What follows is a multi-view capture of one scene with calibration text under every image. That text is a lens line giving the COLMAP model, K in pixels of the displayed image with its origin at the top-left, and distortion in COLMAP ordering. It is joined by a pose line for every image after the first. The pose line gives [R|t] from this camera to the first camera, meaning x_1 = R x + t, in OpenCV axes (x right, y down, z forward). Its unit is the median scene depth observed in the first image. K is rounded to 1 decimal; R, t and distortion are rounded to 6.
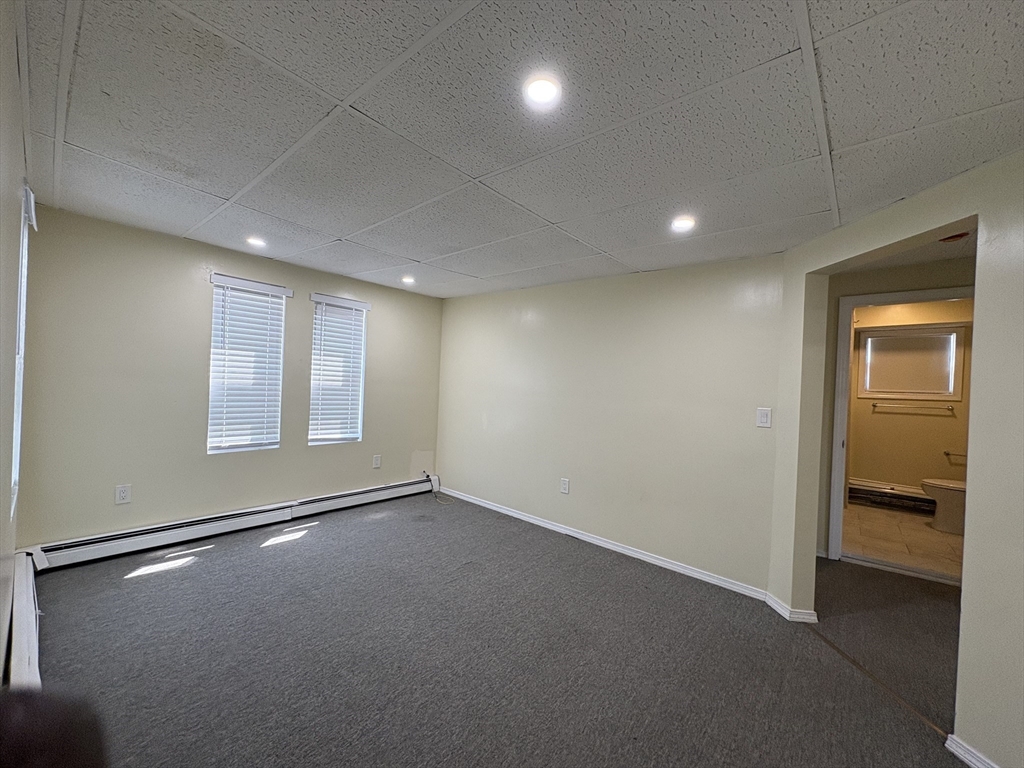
lens RADIAL K [[407.3, 0, 505.8], [0, 407.3, 385.0], [0, 0, 1]] dist [-0.002918, 0.000980]
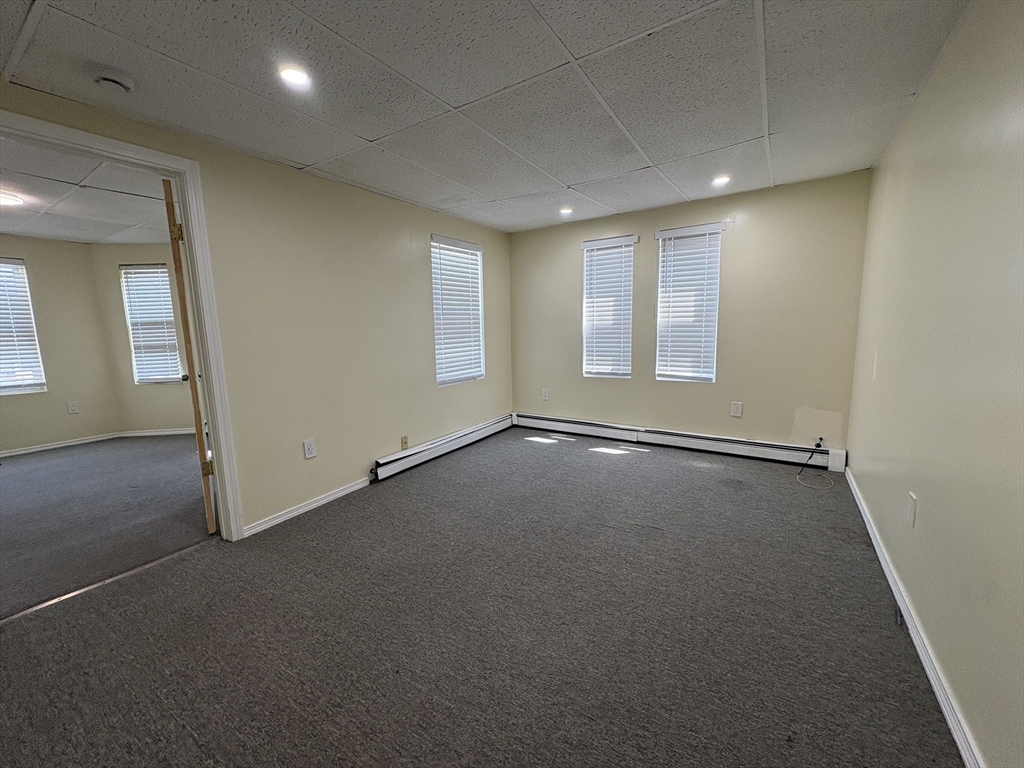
lens RADIAL K [[407.3, 0, 510.0], [0, 407.3, 385.2], [0, 0, 1]] dist [-0.002918, 0.000980]
pose [[0.147753, 0.098961, -0.984061, 0.524163], [0.027190, 0.994199, 0.104063, 0.041987], [0.988650, -0.042133, 0.144205, 0.479878]]
